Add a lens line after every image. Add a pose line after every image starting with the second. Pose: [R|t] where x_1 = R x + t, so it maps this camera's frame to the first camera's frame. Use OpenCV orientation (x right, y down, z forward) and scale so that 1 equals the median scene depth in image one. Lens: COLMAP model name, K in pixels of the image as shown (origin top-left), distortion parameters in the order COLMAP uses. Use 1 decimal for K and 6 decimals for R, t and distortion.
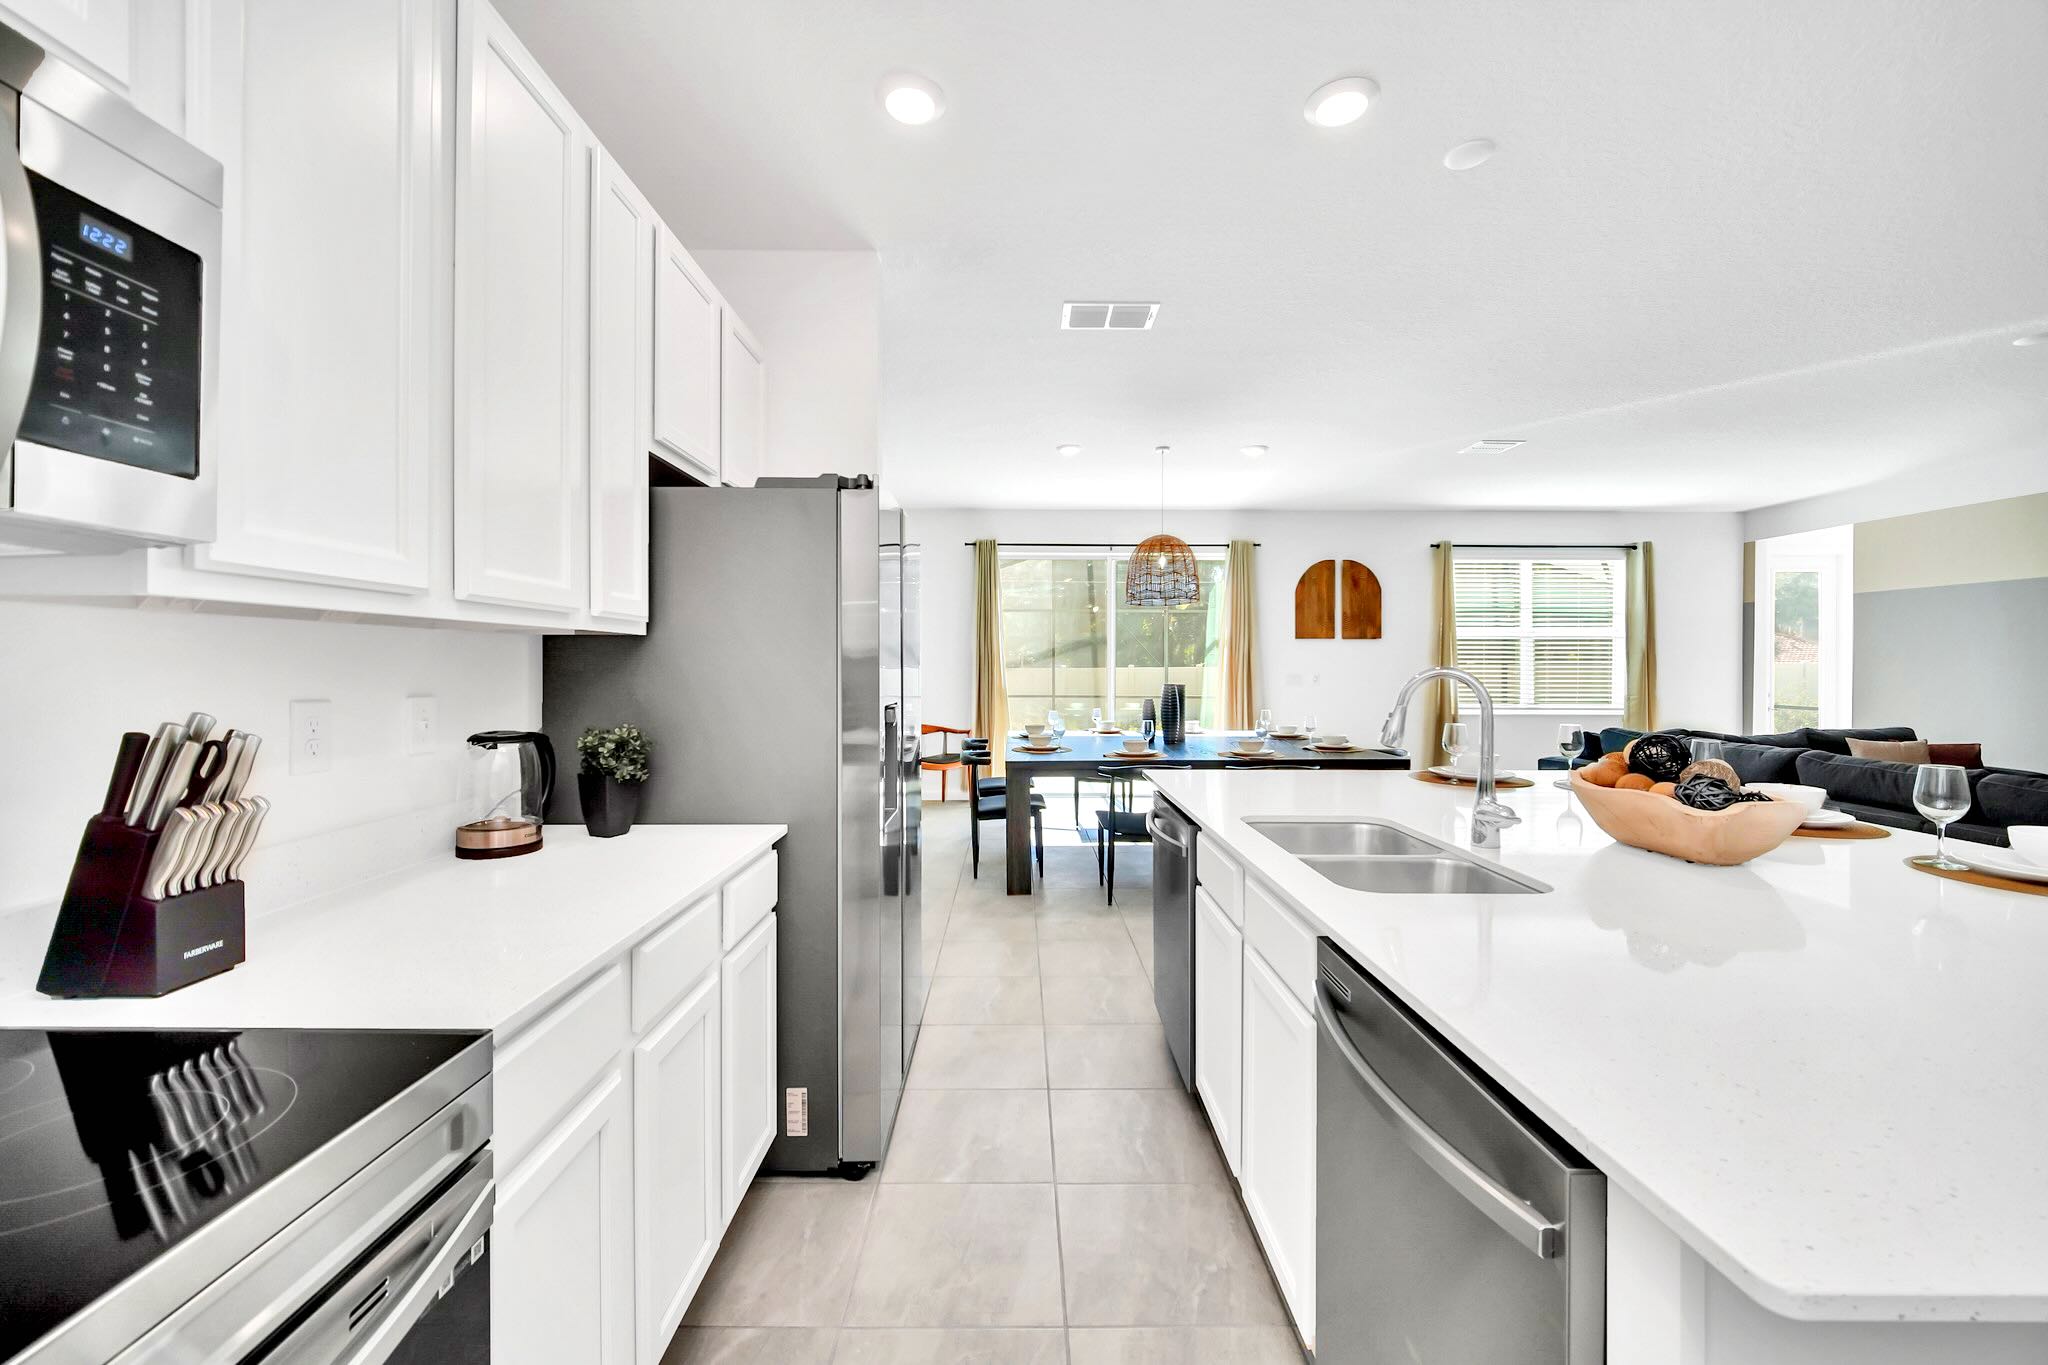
lens RADIAL K [[837.7, 0, 1024.0], [0, 837.7, 669.1], [0, 0, 1]] dist [-0.010429, 0.002288]
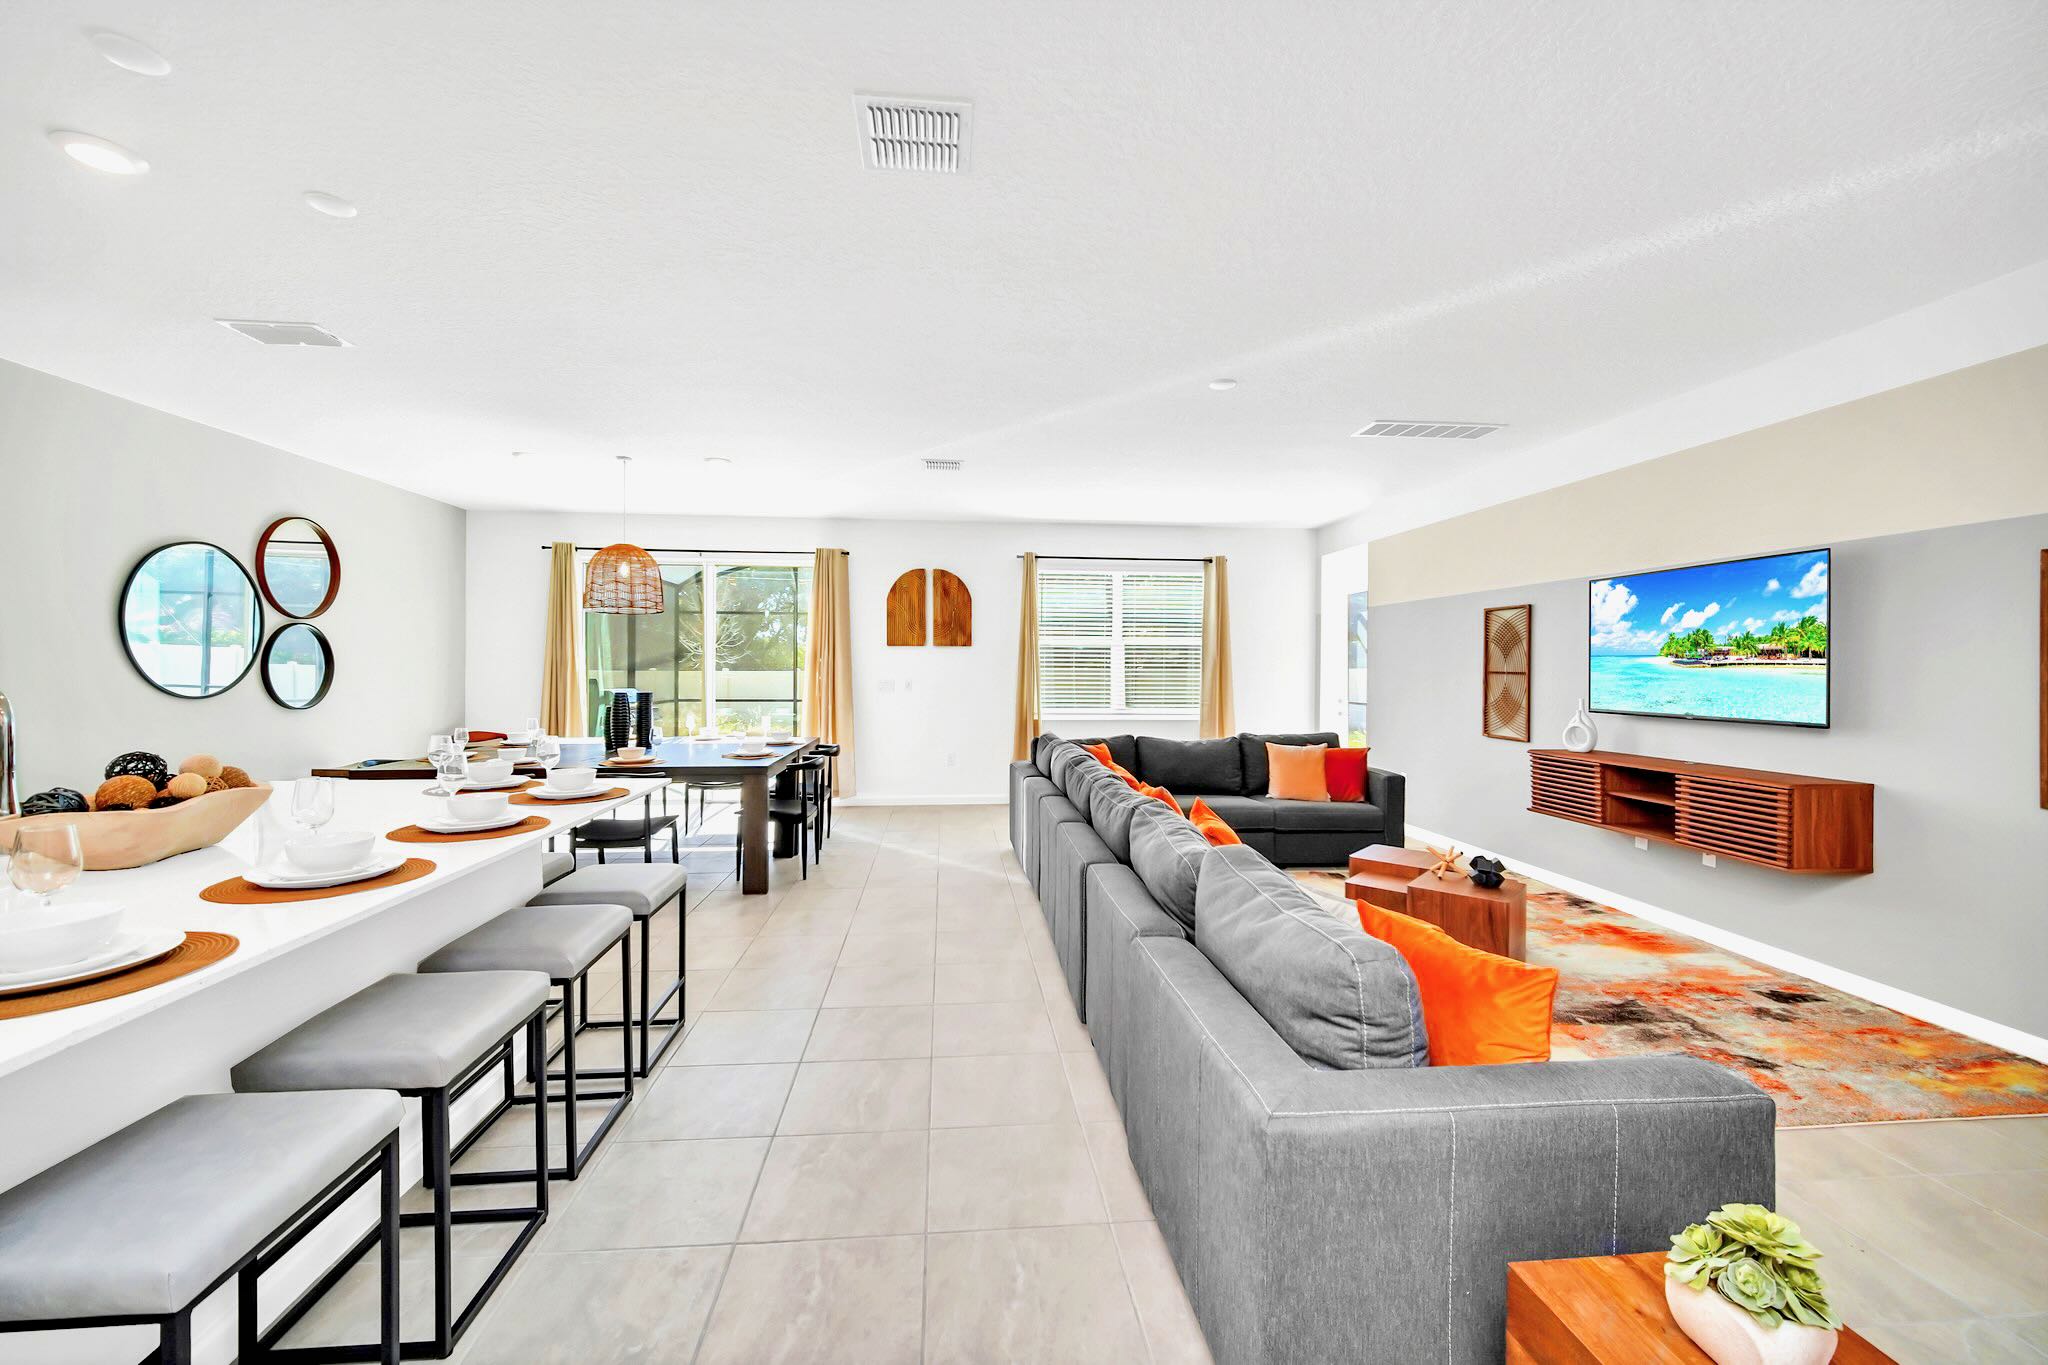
lens RADIAL K [[837.7, 0, 1037.6], [0, 837.7, 666.5], [0, 0, 1]] dist [-0.010429, 0.002288]
pose [[0.995888, 0.003247, 0.090531, 0.416968], [-0.002642, 0.999973, -0.006800, -0.004628], [-0.090551, 0.006533, 0.995870, -0.031803]]
